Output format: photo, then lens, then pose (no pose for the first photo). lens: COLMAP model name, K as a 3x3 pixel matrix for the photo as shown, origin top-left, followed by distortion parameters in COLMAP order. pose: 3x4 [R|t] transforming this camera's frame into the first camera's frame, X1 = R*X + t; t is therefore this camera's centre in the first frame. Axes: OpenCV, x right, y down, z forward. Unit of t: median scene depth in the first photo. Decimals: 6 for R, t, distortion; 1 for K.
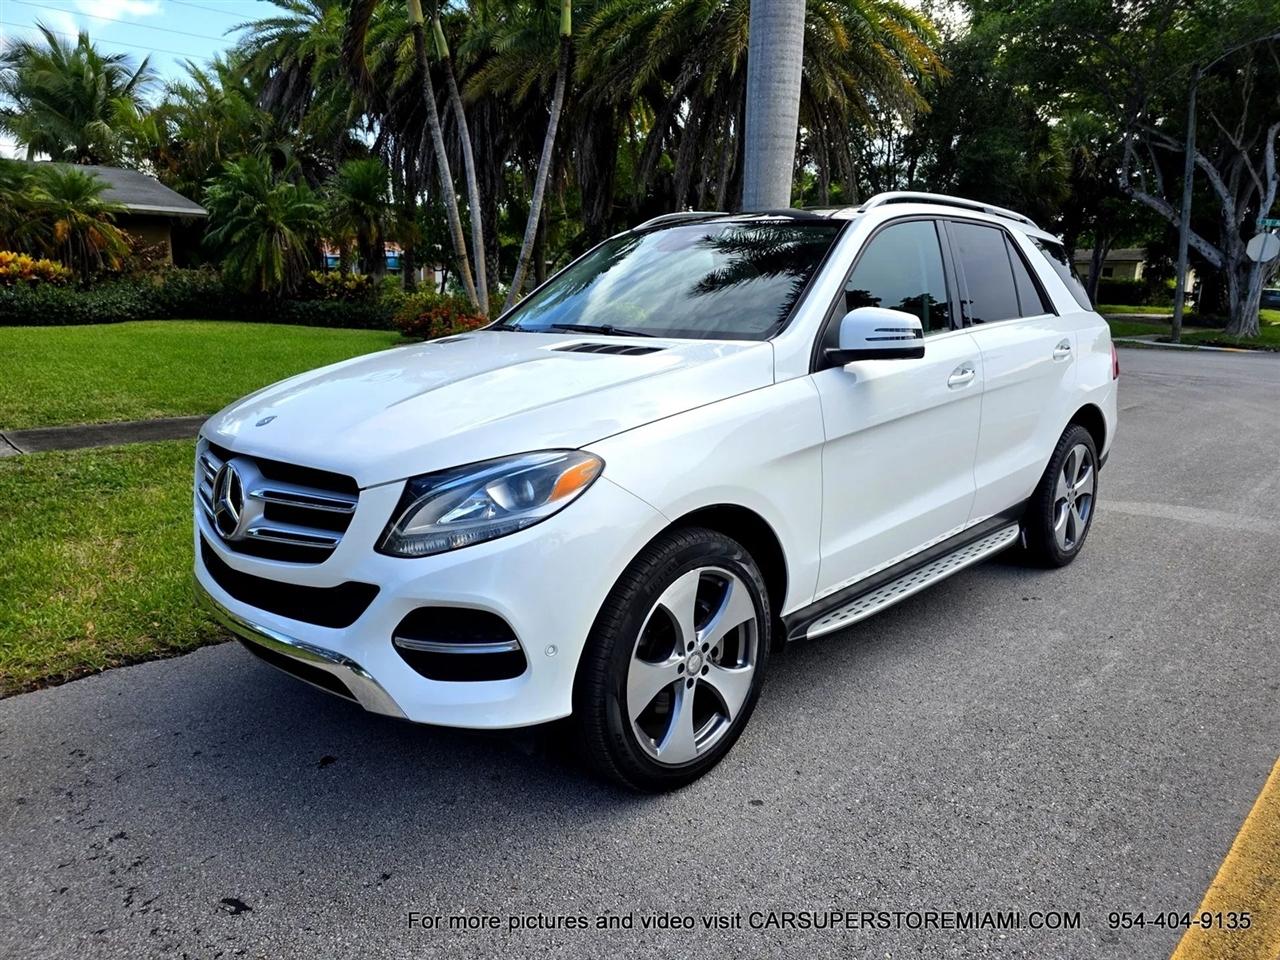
lens RADIAL K [[871.7, 0, 634.4], [0, 871.7, 486.9], [0, 0, 1]] dist [0.041939, -0.035329]
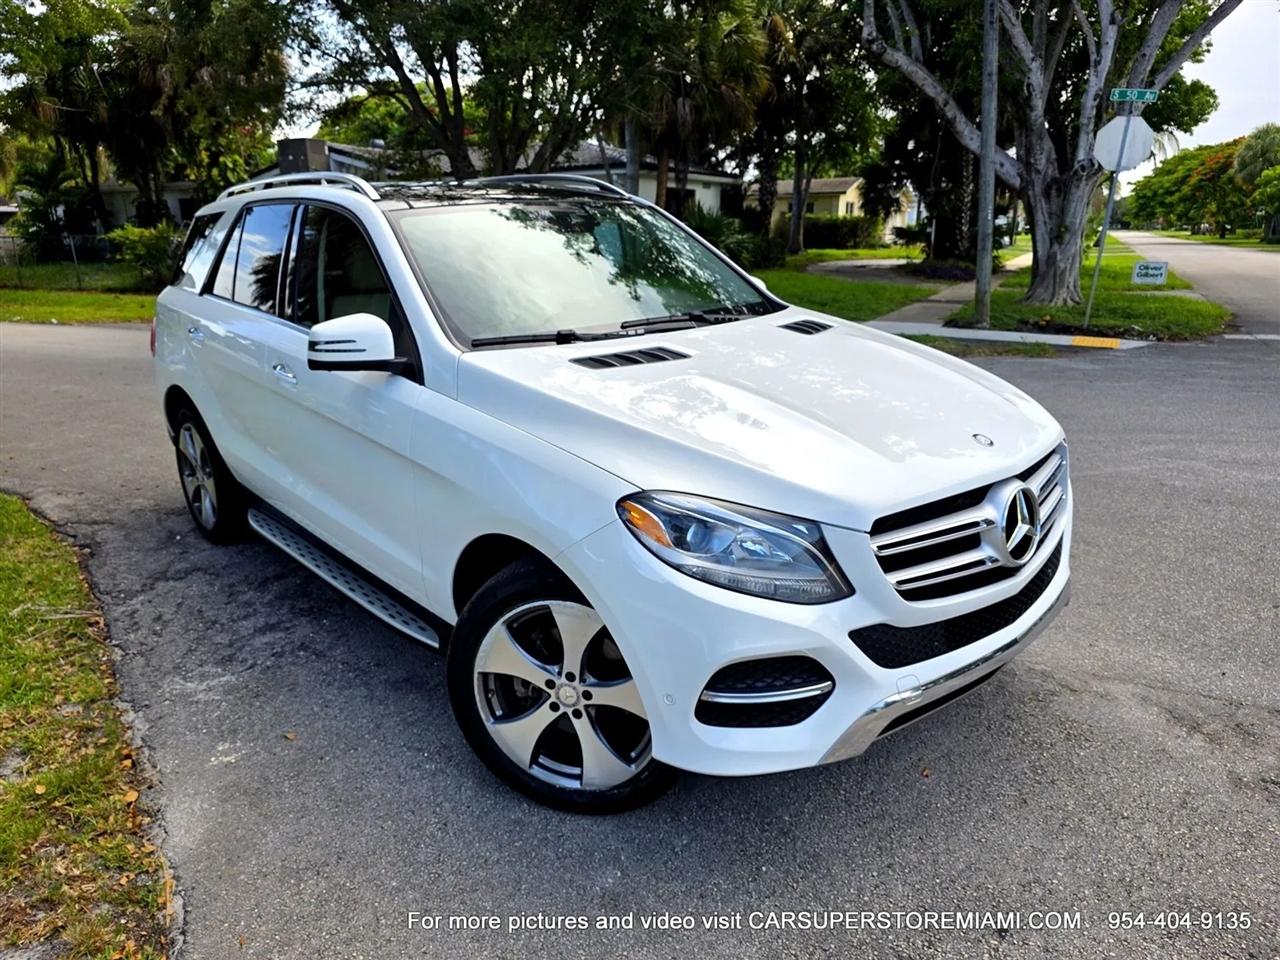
lens RADIAL K [[883.4, 0, 645.6], [0, 883.4, 479.1], [0, 0, 1]] dist [0.033207, -0.032280]
pose [[0.944911, -0.115129, 0.306411, 0.225548], [0.101220, 0.992995, 0.060959, -0.118411], [-0.311283, -0.026586, 0.949945, 0.513132]]
